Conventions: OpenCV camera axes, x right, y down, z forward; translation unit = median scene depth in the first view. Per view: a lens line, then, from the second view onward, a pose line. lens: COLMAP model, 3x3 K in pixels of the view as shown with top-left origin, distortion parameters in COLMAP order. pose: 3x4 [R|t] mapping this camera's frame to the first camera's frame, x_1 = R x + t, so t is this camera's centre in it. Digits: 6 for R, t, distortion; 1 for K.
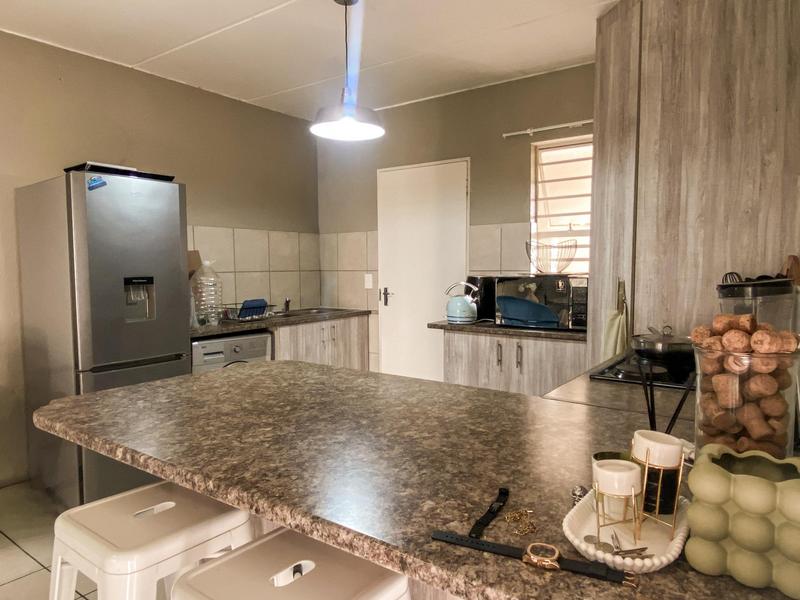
lens RADIAL K [[542.6, 0, 400.4], [0, 542.6, 301.5], [0, 0, 1]] dist [0.056888, -0.072817]
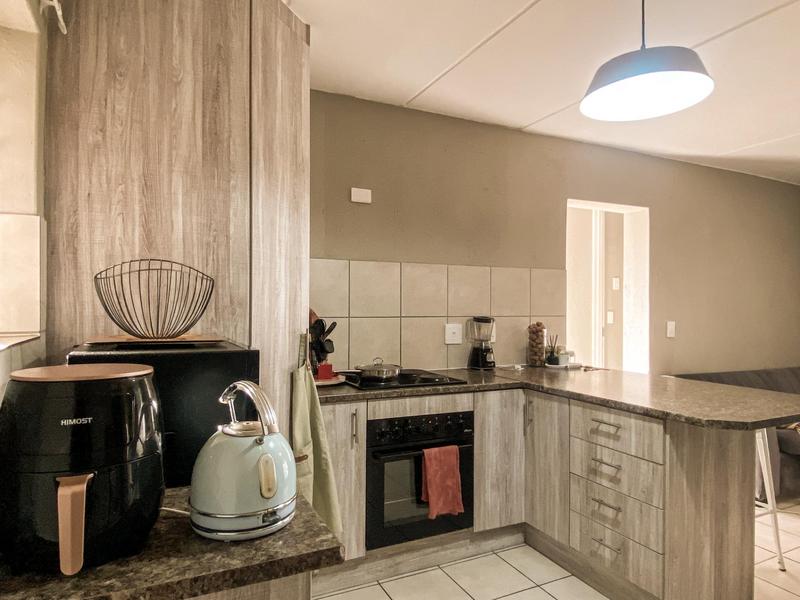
lens RADIAL K [[496.6, 0, 400.0], [0, 496.6, 300.0], [0, 0, 1]] dist [0.002286, -0.018867]
pose [[-0.891744, -0.000990, 0.452539, -0.087990], [0.024834, 0.998384, 0.051121, -0.104263], [-0.451858, 0.056825, -0.890278, 1.335885]]
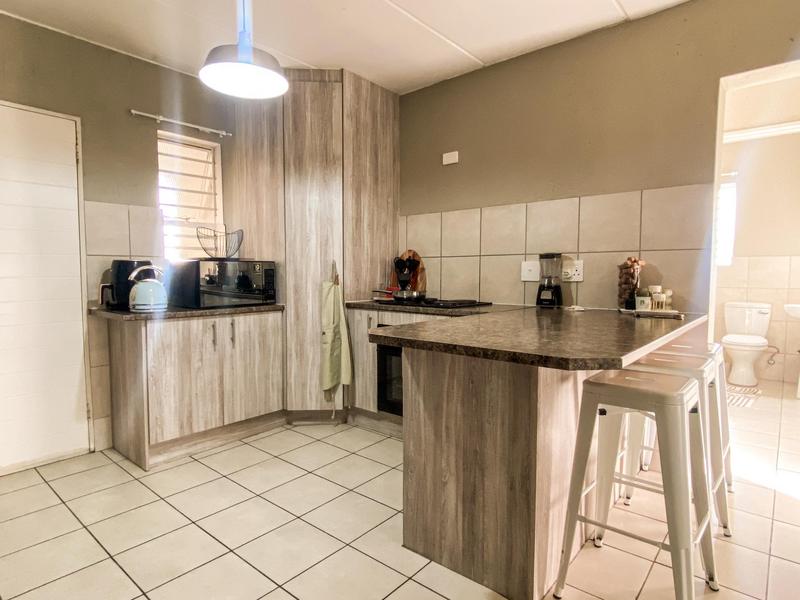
lens RADIAL K [[461.2, 0, 400.0], [0, 461.2, 300.0], [0, 0, 1]] dist [-0.001274, -0.000938]
pose [[0.056534, -0.054890, 0.996891, -0.691063], [0.068722, 0.996333, 0.050962, 0.010943], [-0.996033, 0.065627, 0.060099, 0.606875]]
